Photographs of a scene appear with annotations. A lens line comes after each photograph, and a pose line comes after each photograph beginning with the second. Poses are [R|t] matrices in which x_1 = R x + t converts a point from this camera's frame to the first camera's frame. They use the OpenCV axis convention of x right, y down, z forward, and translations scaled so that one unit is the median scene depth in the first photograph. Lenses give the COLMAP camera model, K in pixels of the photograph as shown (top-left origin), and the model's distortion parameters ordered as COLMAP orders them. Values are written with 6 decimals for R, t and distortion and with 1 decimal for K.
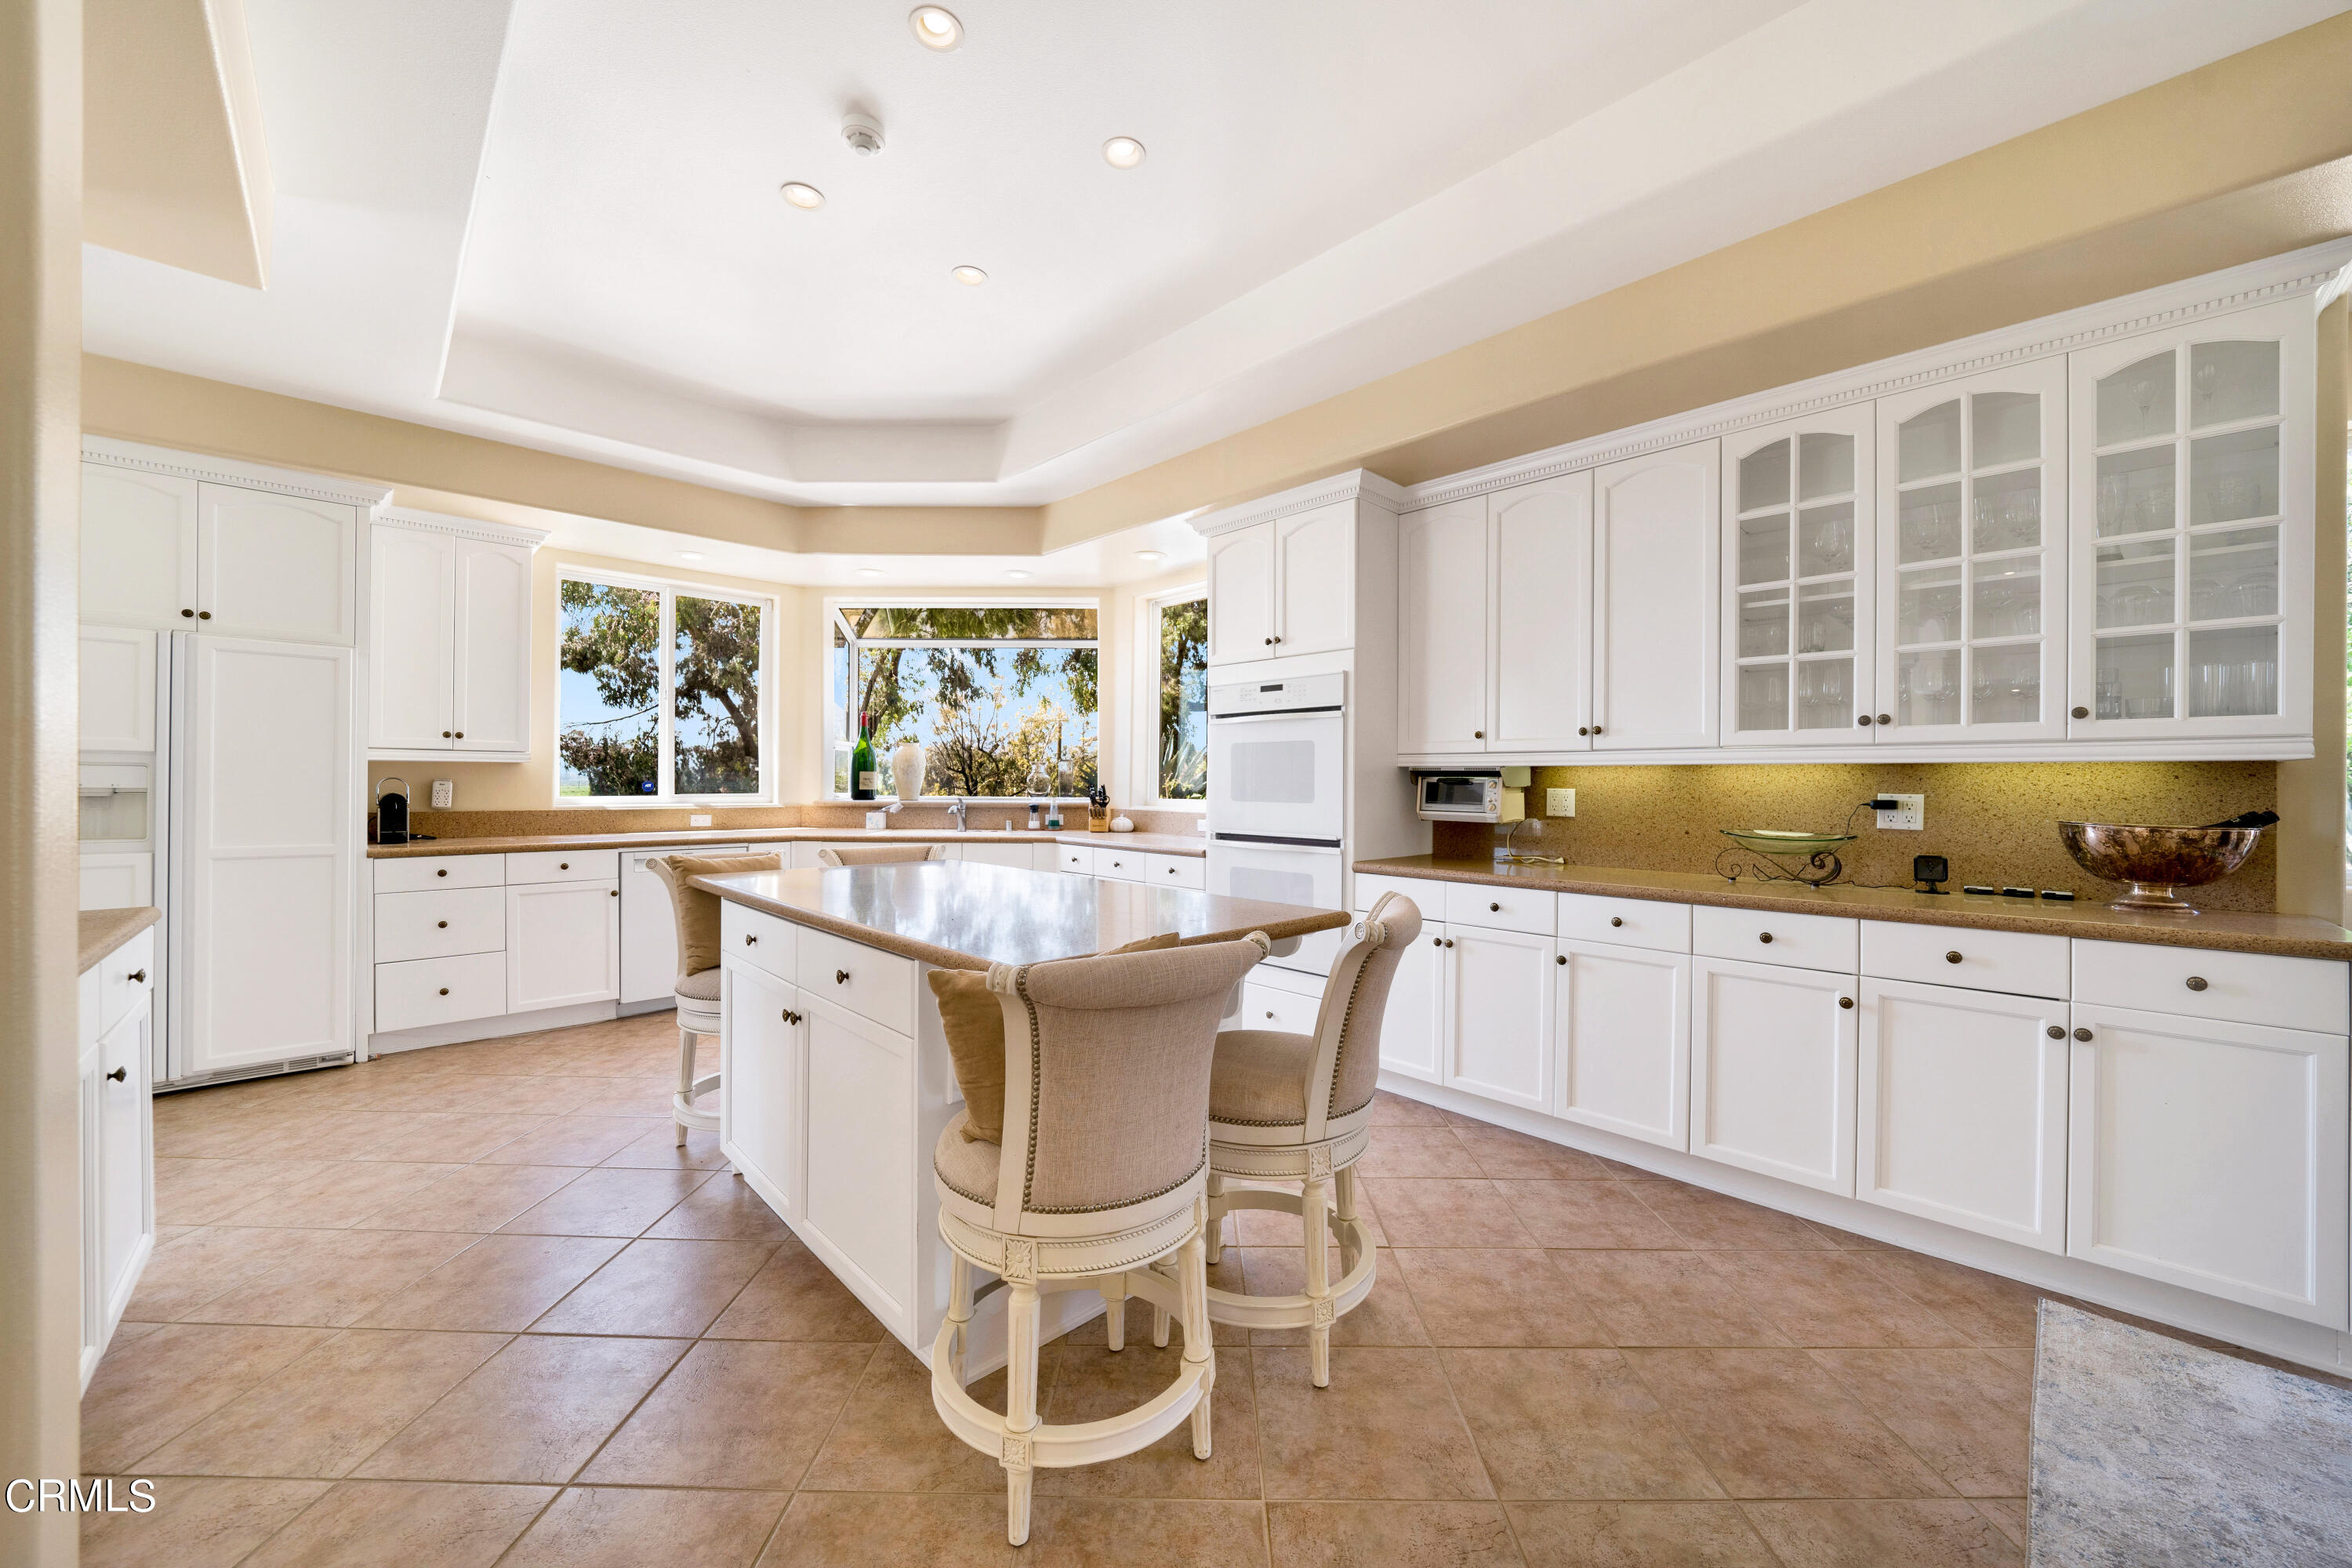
lens RADIAL K [[859.7, 0, 1176.0], [0, 859.7, 784.0], [0, 0, 1]] dist [-0.017842, 0.000082]
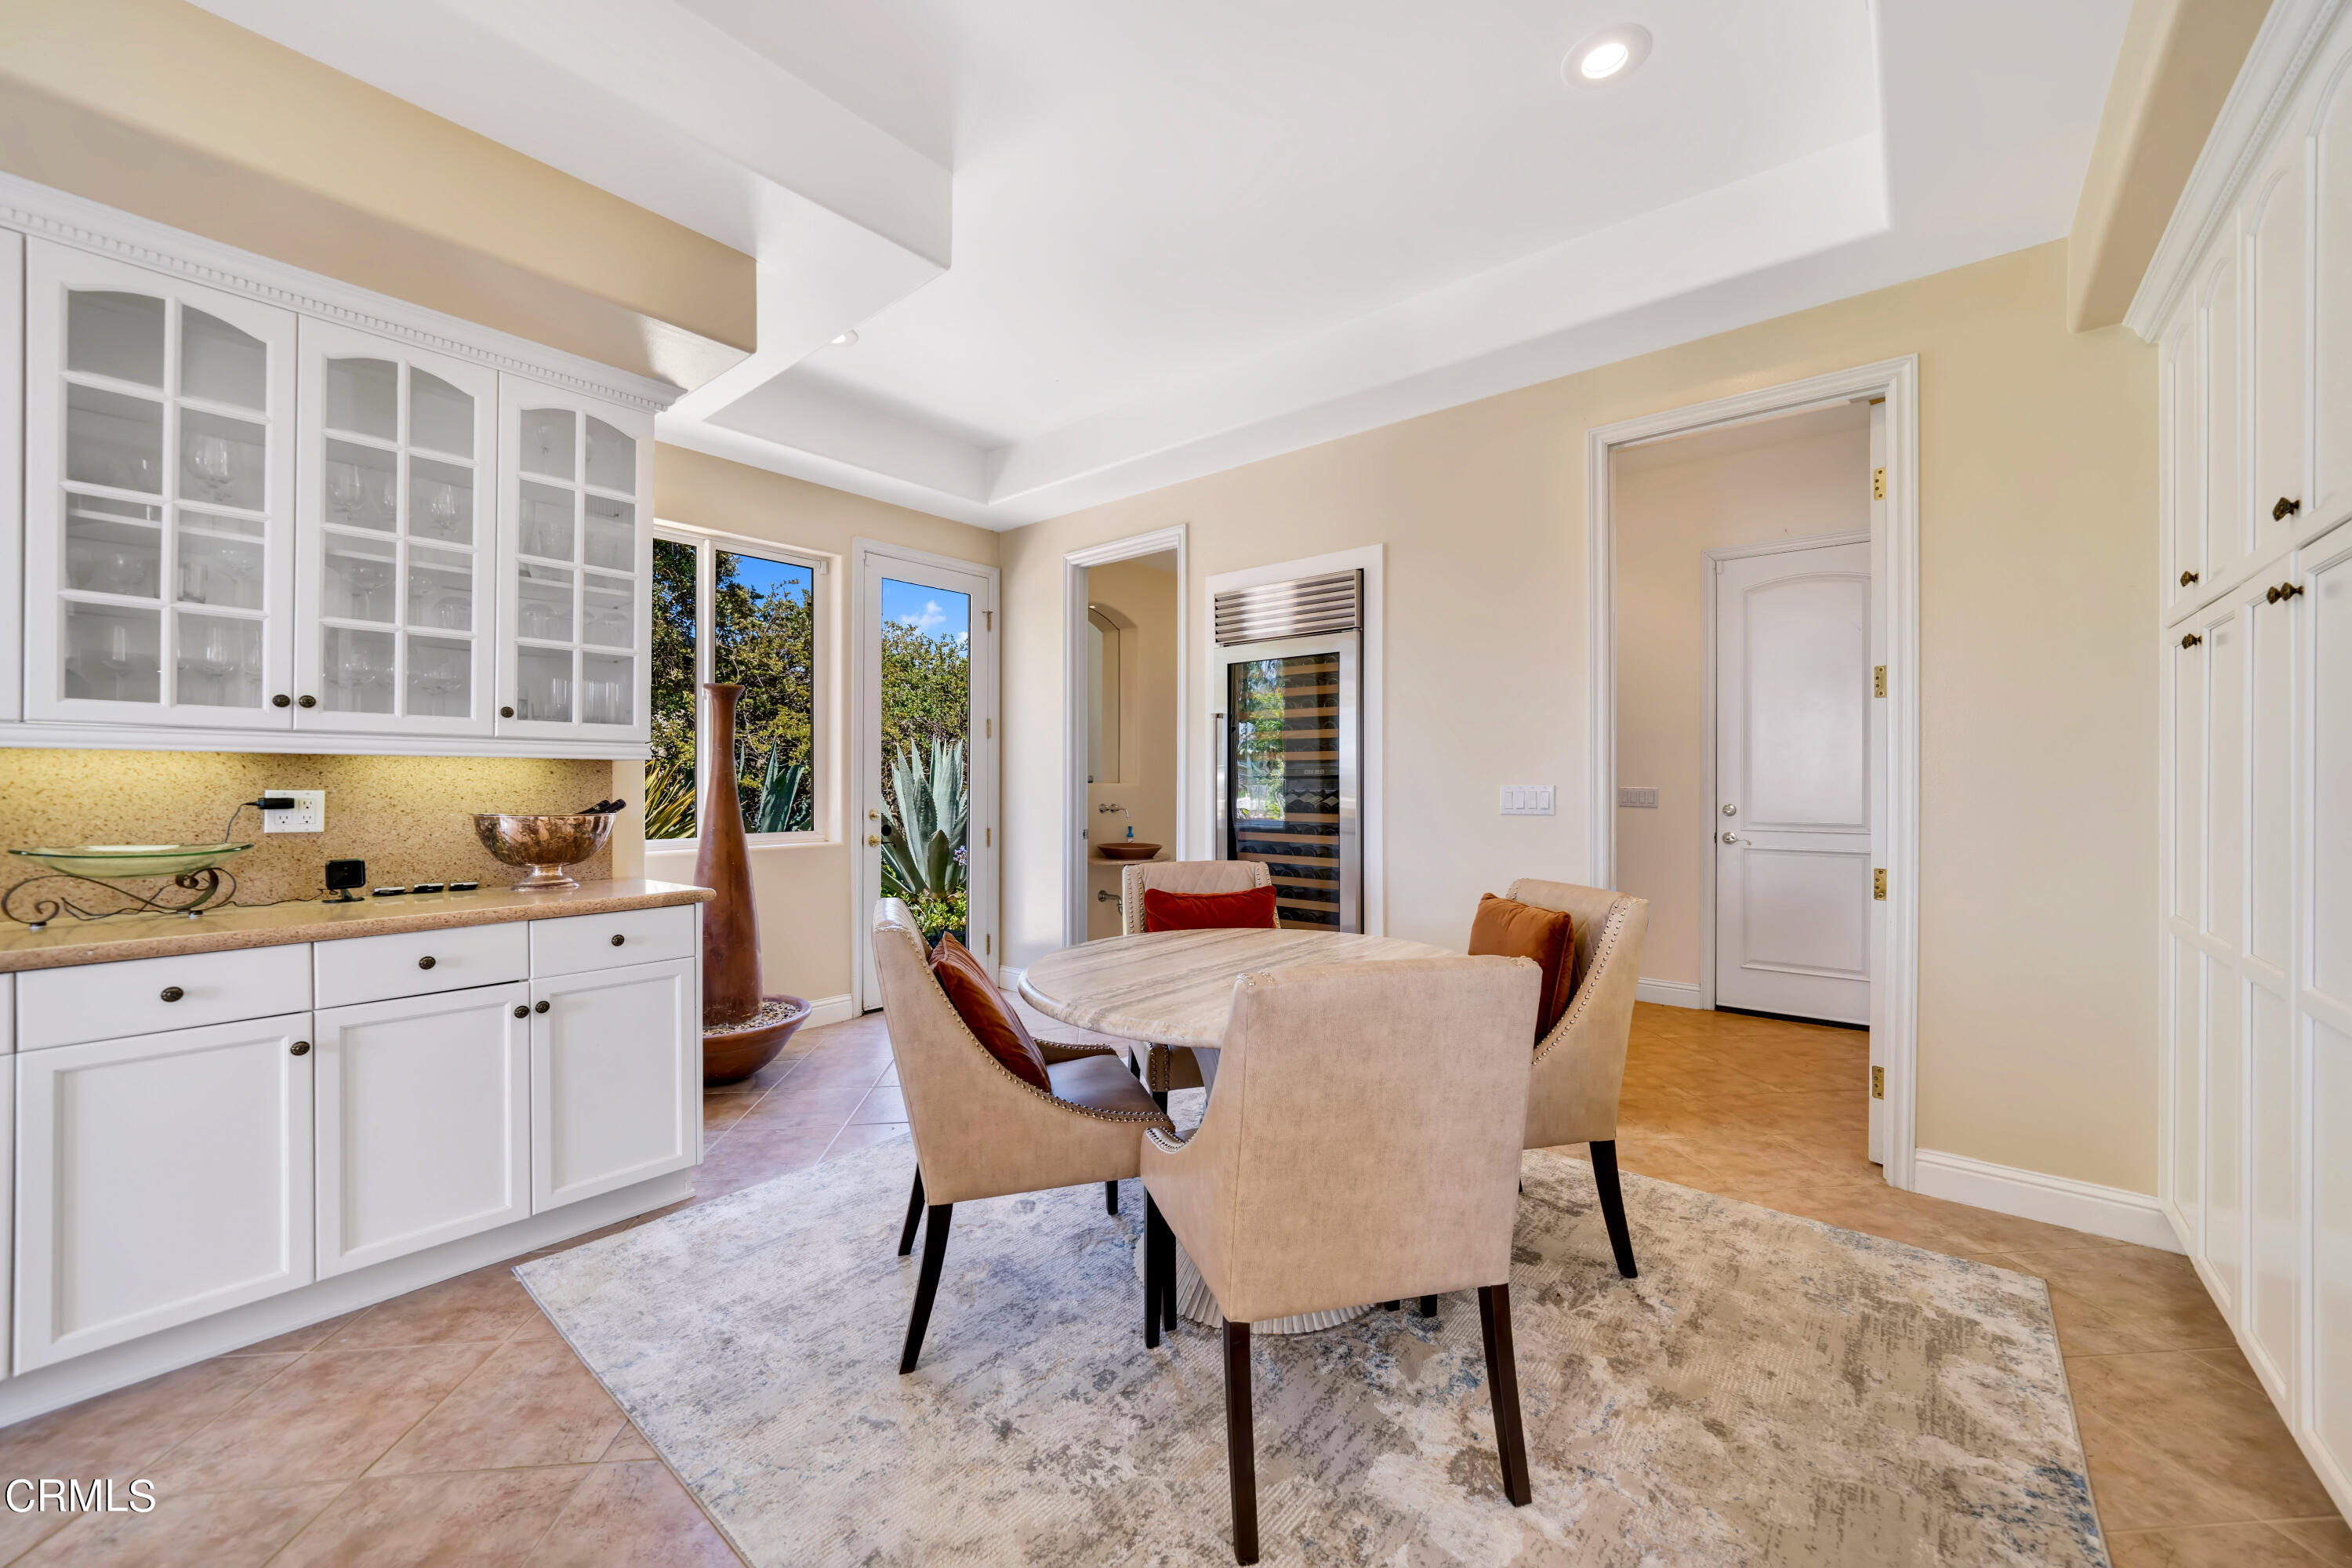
lens RADIAL K [[919.2, 0, 1176.0], [0, 919.2, 784.0], [0, 0, 1]] dist [-0.001631, -0.000117]
pose [[-0.117231, -0.007950, 0.993073, -0.178857], [-0.001545, 0.999968, 0.007823, -0.003415], [-0.993103, -0.000617, -0.117240, 0.269549]]
